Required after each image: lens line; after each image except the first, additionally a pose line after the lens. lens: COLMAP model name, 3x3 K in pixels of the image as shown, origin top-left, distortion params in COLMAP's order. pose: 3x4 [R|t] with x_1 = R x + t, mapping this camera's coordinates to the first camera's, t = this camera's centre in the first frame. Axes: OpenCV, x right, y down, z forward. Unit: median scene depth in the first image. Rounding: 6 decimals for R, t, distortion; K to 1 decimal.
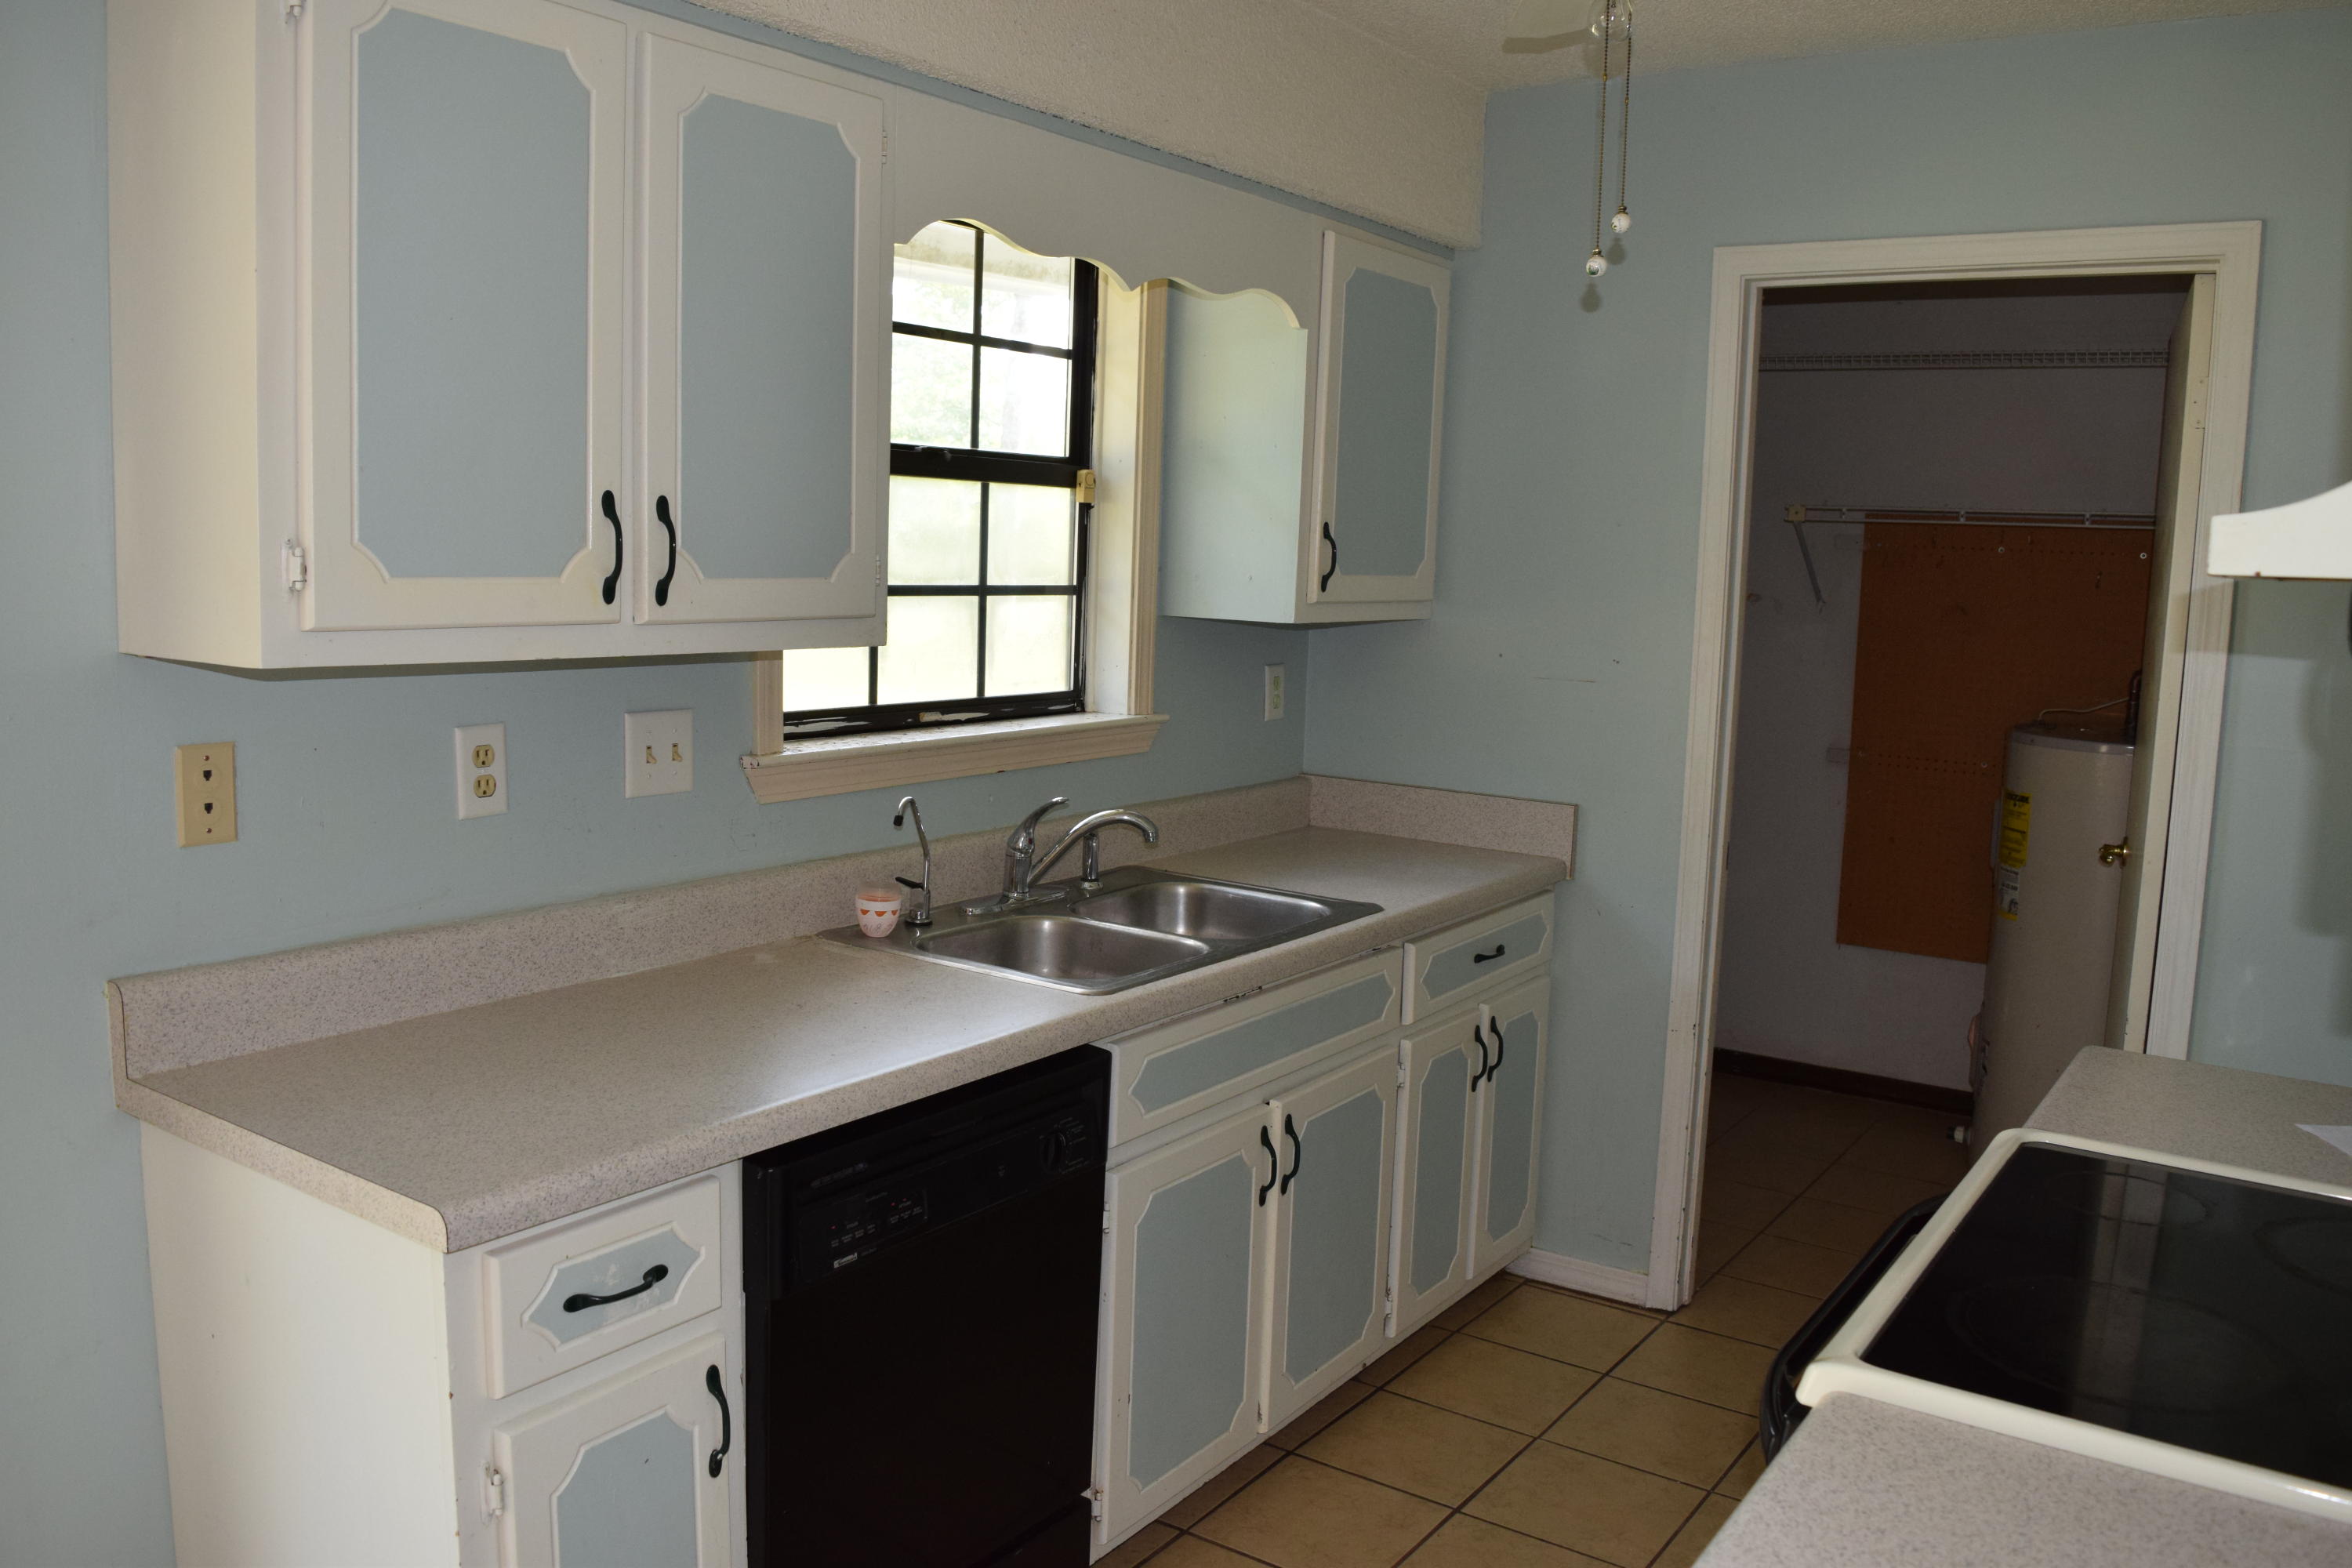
lens RADIAL K [[1851.2, 0, 1179.3], [0, 1851.2, 776.1], [0, 0, 1]] dist [-0.065287, -0.001024]
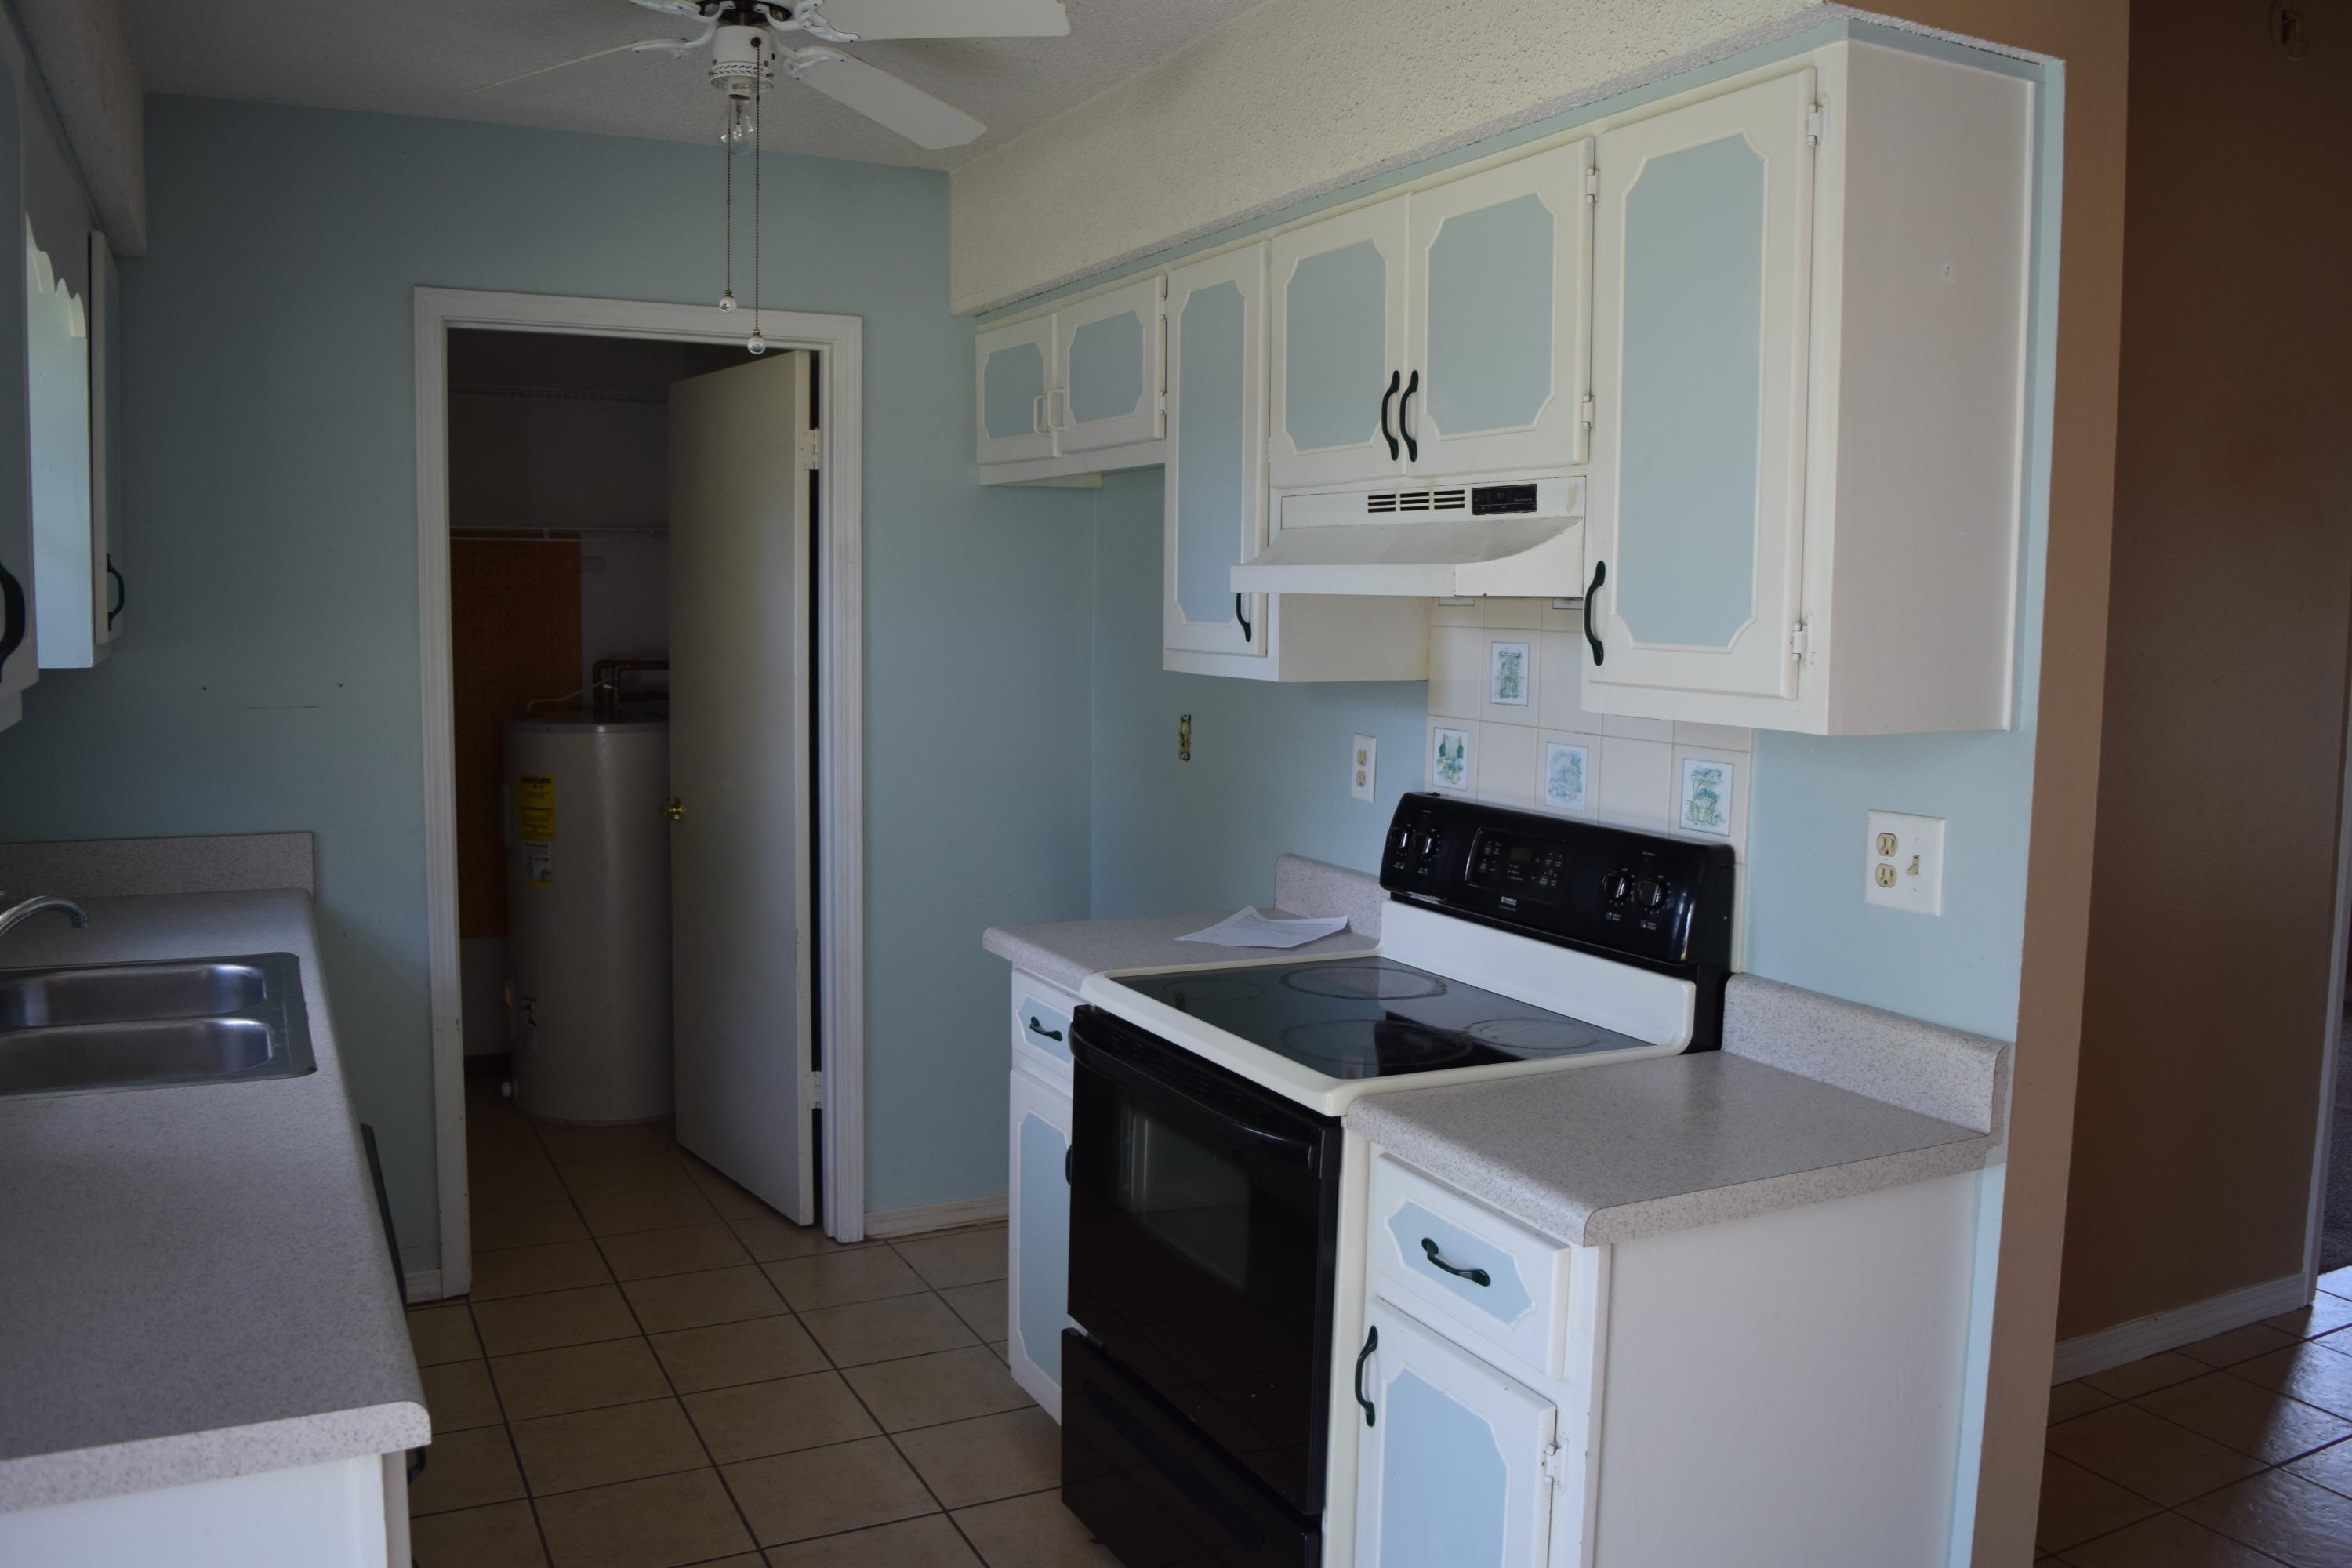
lens RADIAL K [[1851.2, 0, 1181.3], [0, 1851.2, 788.9], [0, 0, 1]] dist [-0.065287, -0.001024]
pose [[0.480494, -0.118029, 0.869019, -0.716711], [0.107545, 0.991354, 0.075181, -0.053660], [-0.870379, 0.057335, 0.489033, 0.197739]]
